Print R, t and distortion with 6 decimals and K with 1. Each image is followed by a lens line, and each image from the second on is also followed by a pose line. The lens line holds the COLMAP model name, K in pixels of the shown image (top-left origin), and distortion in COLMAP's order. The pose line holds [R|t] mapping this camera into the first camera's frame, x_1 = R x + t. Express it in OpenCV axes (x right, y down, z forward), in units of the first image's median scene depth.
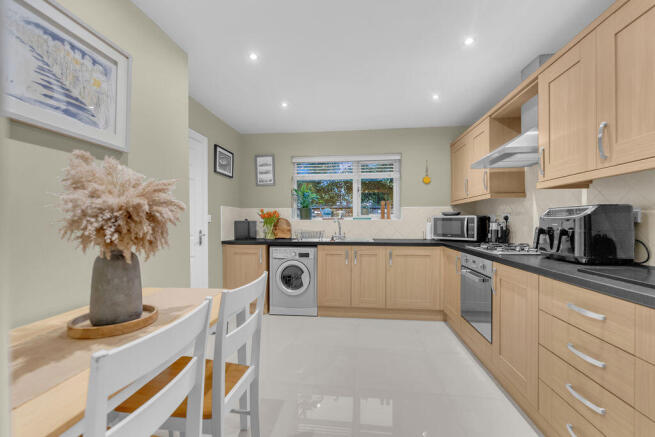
lens RADIAL K [[261.2, 0, 327.5], [0, 261.2, 218.5], [0, 0, 1]] dist [0.000013, 0.000089]
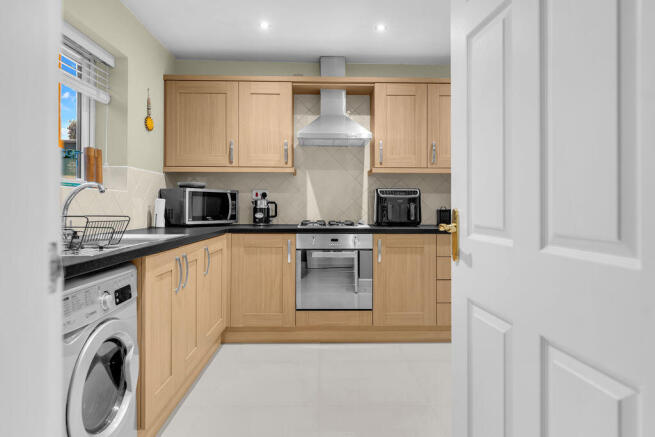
lens RADIAL K [[399.6, 0, 327.2], [0, 399.6, 205.3], [0, 0, 1]] dist [-0.000271, -0.000372]
pose [[-0.141553, 0.005358, 0.989916, -0.602235], [-0.006396, 0.999960, -0.006327, 0.035480], [-0.989910, -0.007227, -0.141513, 0.831991]]
